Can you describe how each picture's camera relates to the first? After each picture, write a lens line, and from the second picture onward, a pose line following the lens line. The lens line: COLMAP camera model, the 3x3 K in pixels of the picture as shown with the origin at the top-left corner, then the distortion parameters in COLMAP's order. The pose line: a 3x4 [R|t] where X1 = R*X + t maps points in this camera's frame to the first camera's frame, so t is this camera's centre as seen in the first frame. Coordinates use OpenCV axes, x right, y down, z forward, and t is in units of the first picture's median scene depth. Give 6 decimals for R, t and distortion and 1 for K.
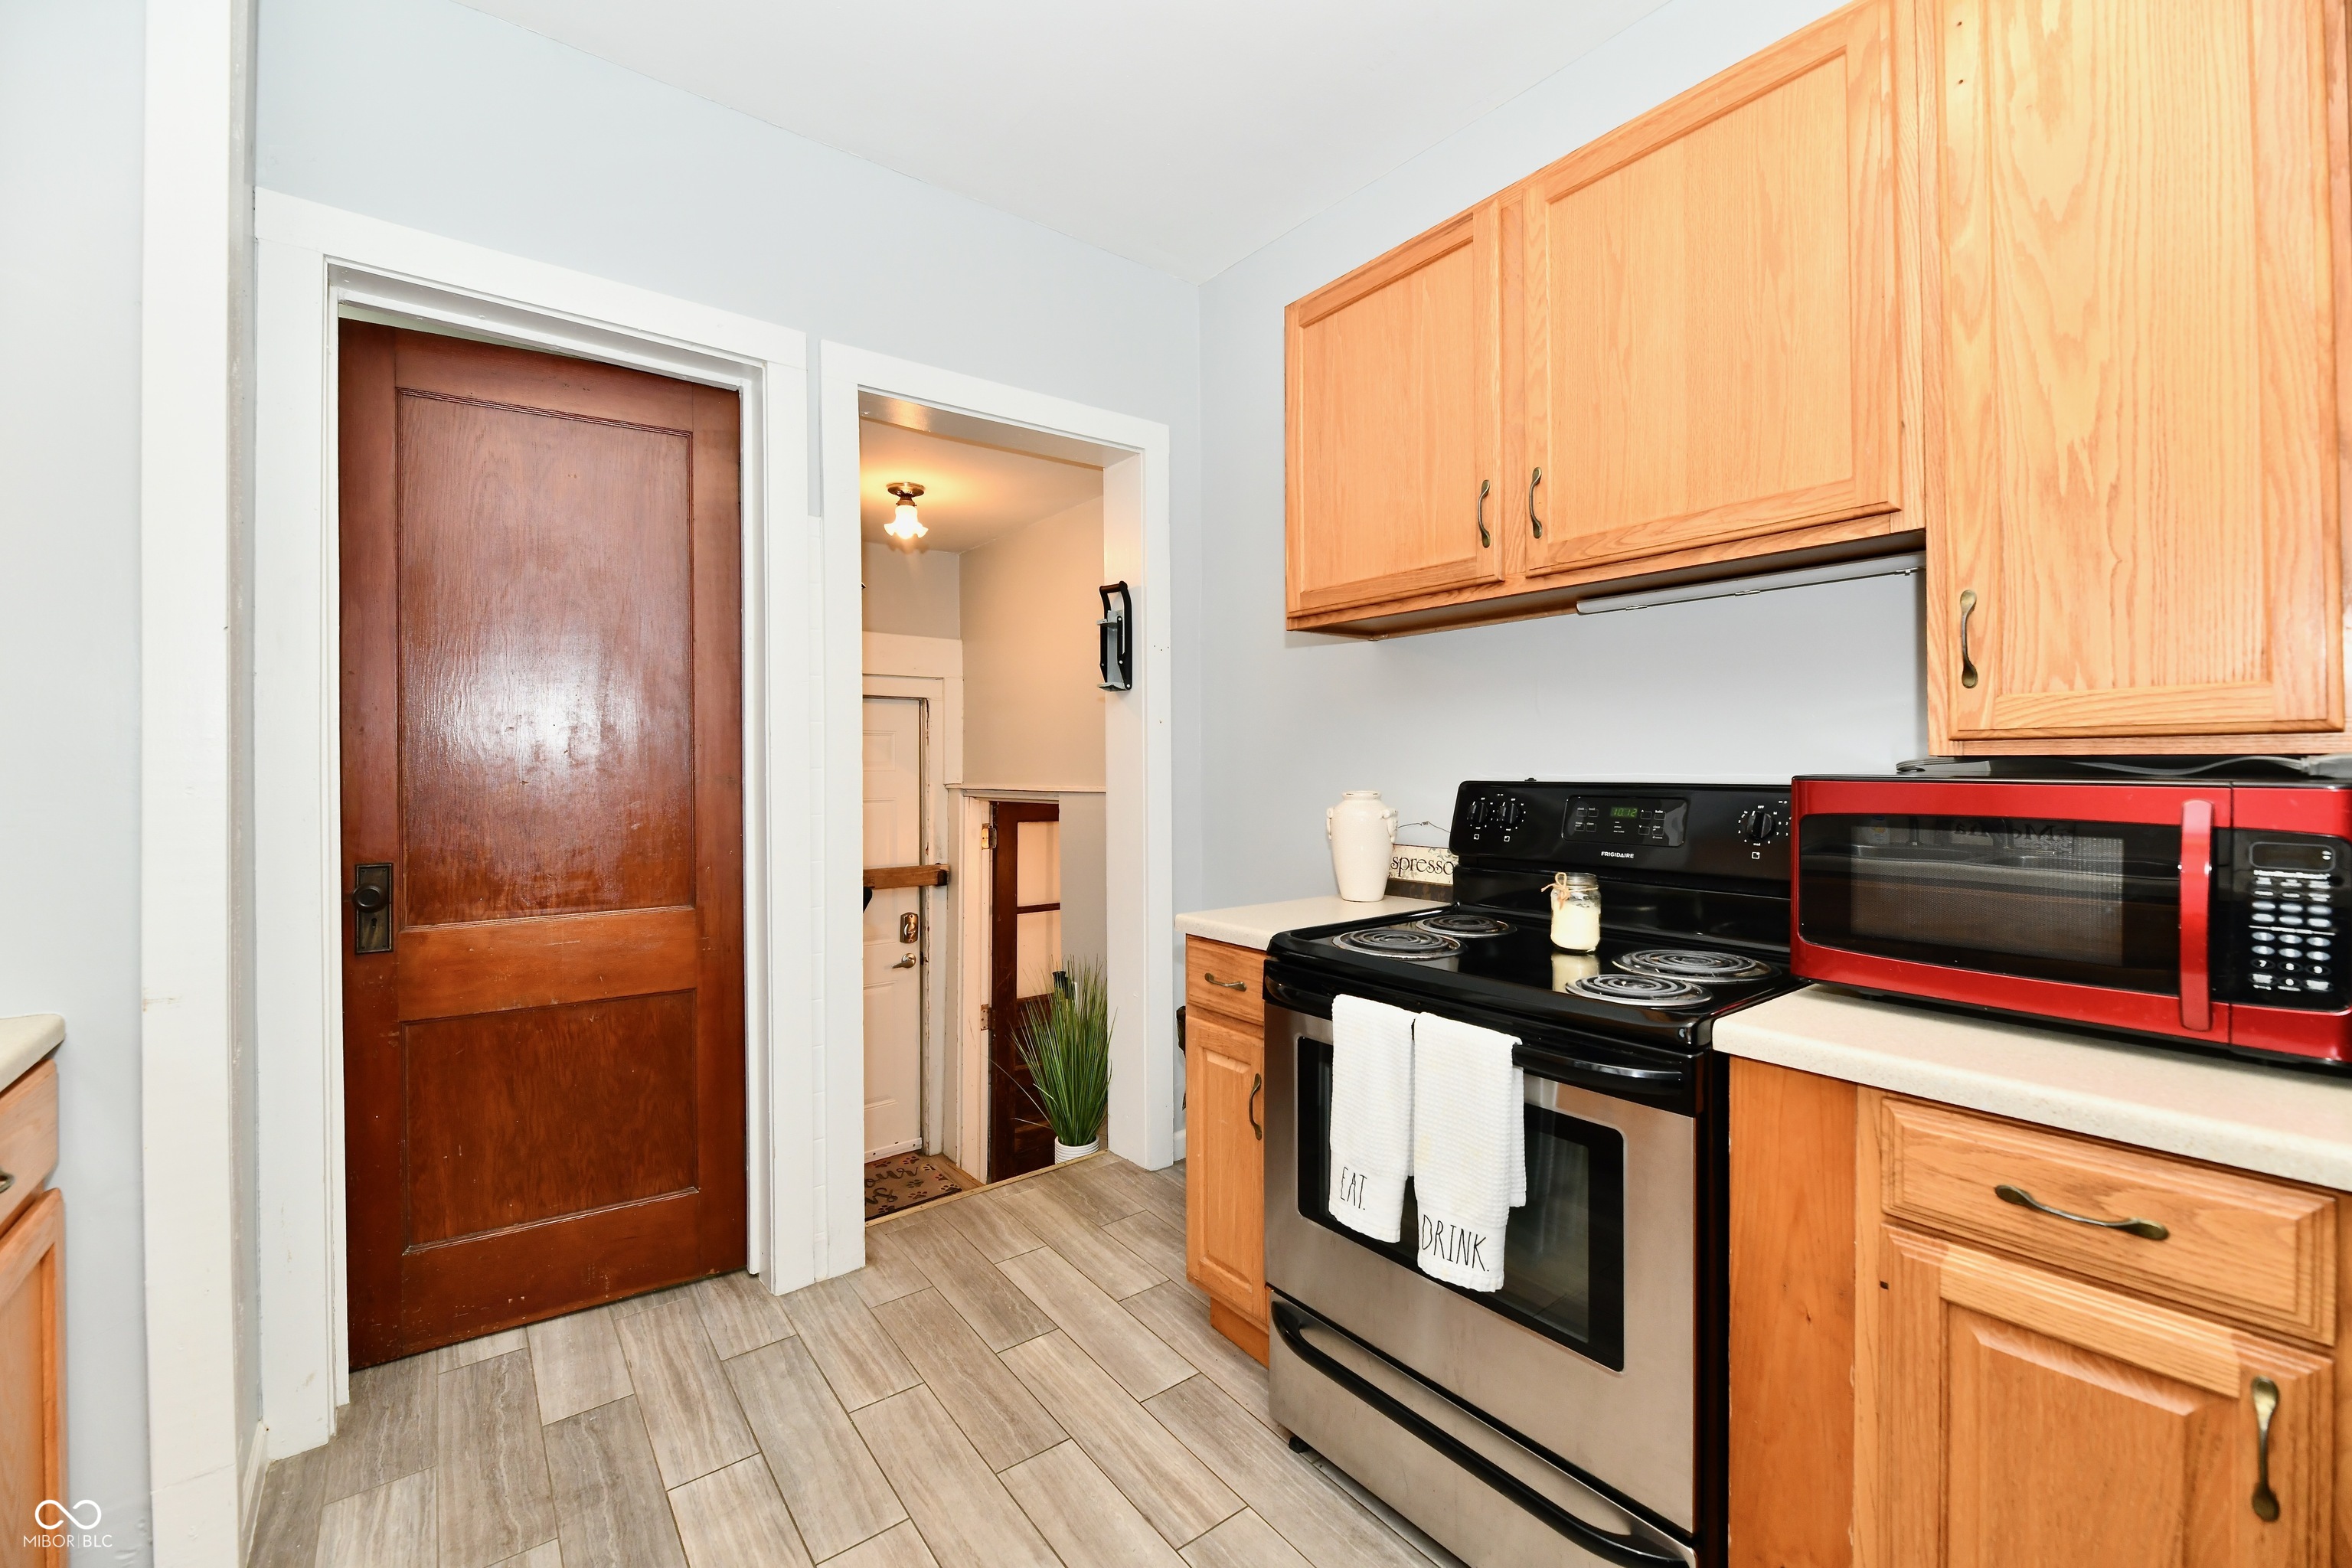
lens RADIAL K [[962.3, 0, 1169.3], [0, 962.3, 765.4], [0, 0, 1]] dist [0.000178, -0.003677]
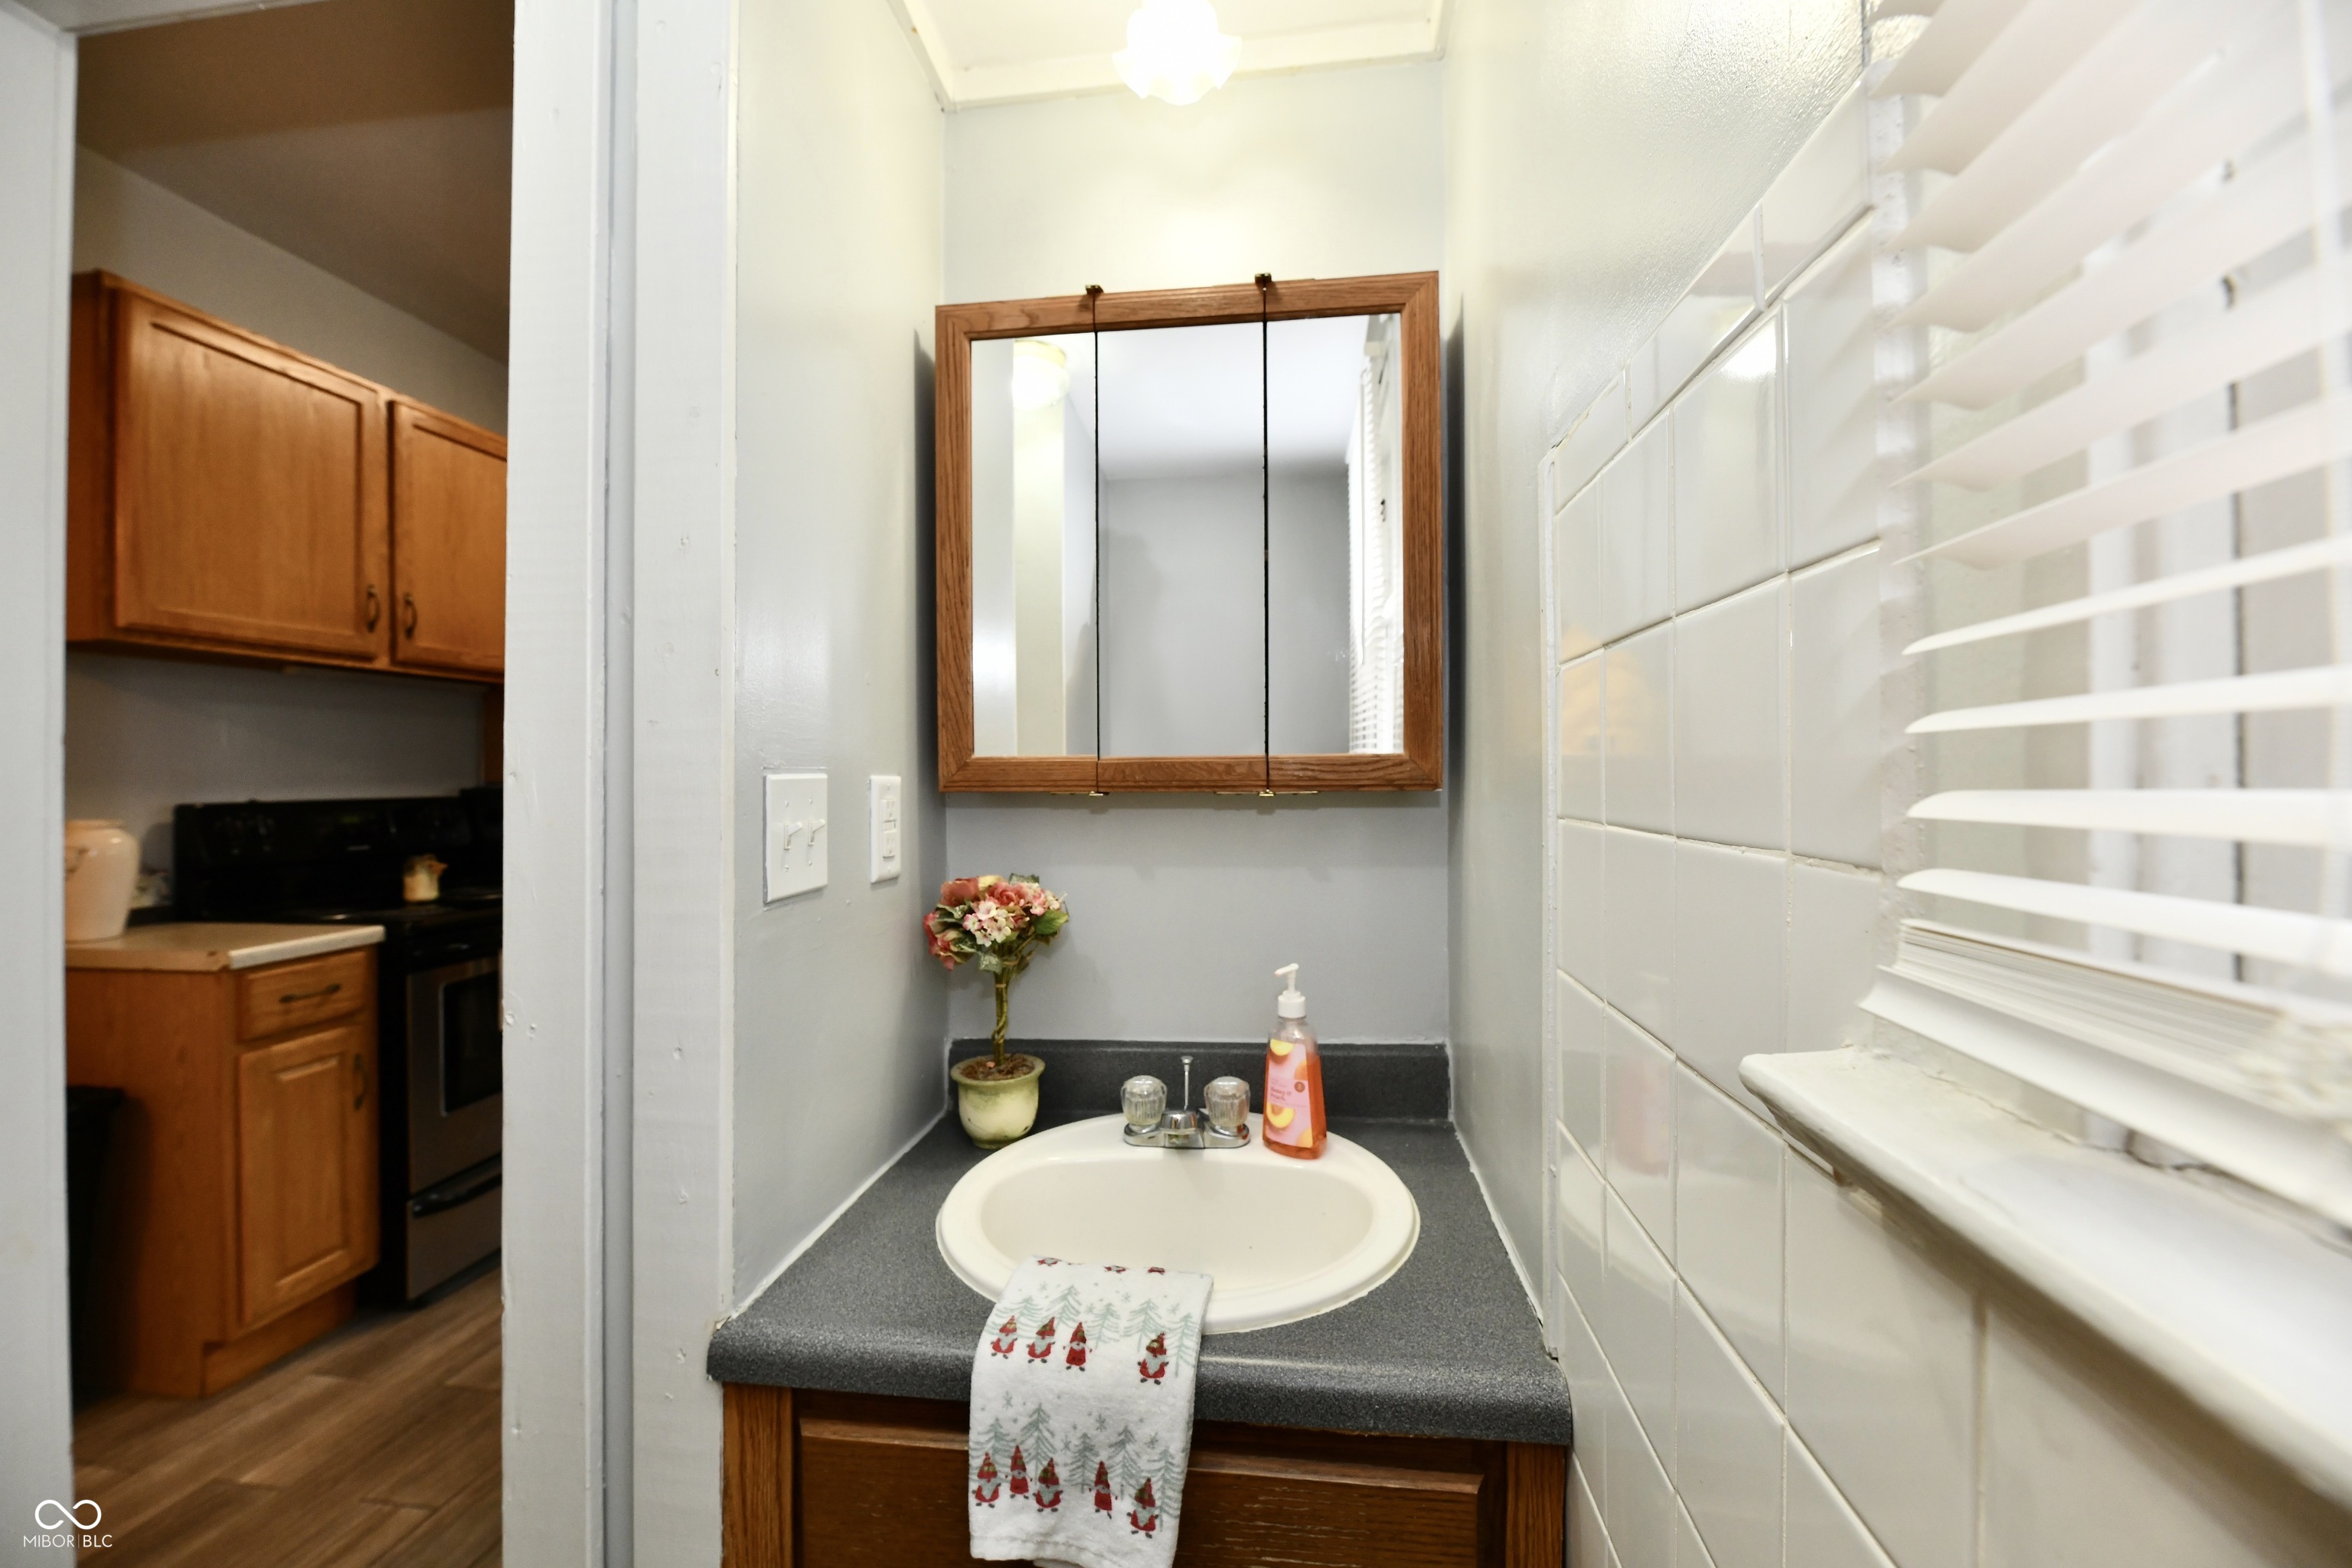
lens RADIAL K [[962.3, 0, 1169.3], [0, 962.3, 765.4], [0, 0, 1]] dist [0.000178, -0.003677]
pose [[-0.714902, 0.008825, 0.699169, -1.379380], [0.006289, 0.999961, -0.006191, -0.016537], [-0.699196, -0.000029, -0.714930, 1.097119]]
